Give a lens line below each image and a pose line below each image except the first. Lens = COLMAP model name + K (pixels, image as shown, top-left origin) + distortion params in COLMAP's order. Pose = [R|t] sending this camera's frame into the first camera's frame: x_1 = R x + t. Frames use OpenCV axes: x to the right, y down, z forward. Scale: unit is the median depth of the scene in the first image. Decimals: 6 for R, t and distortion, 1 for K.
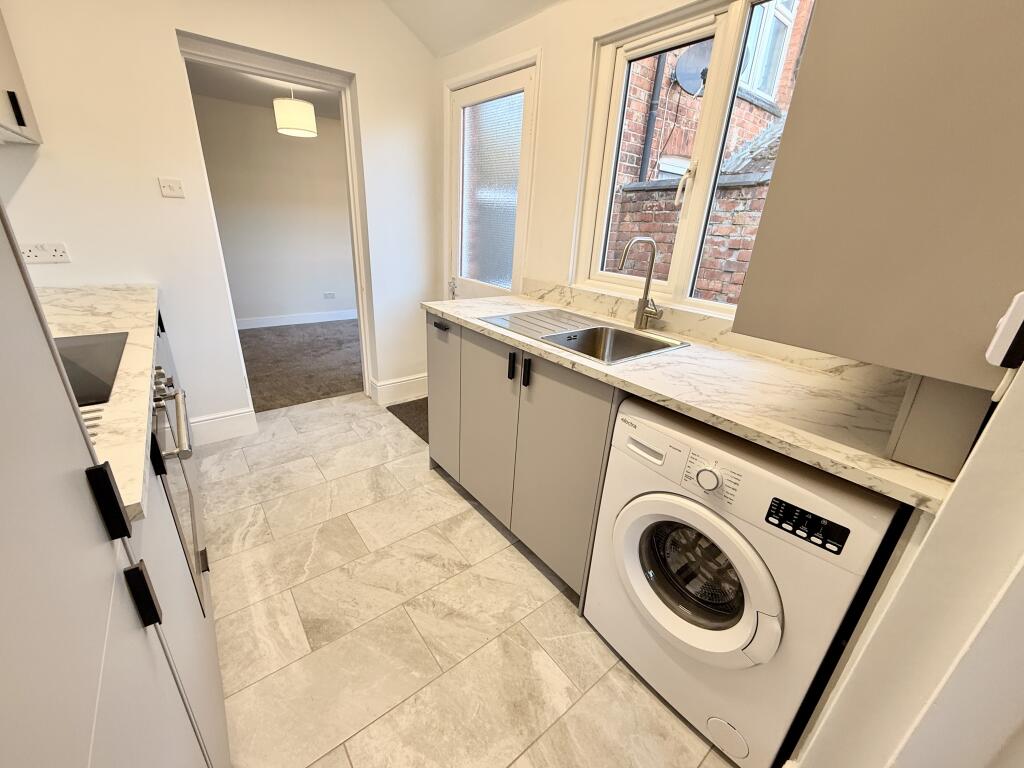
lens RADIAL K [[411.9, 0, 508.1], [0, 411.9, 384.5], [0, 0, 1]] dist [-0.000162, 0.000022]
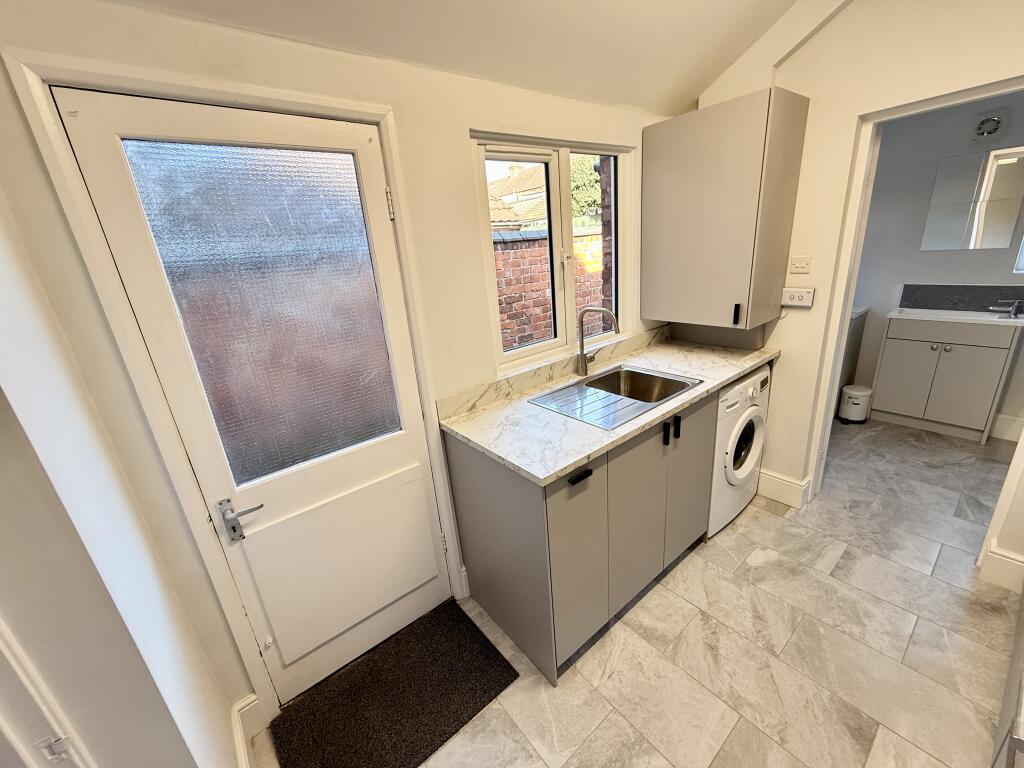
lens RADIAL K [[411.9, 0, 508.1], [0, 411.9, 384.5], [0, 0, 1]] dist [-0.000162, 0.000022]
pose [[-0.013910, -0.370072, 0.928899, -0.897363], [0.445901, 0.829206, 0.337032, -0.667843], [-0.894974, 0.418885, 0.153481, 1.067085]]
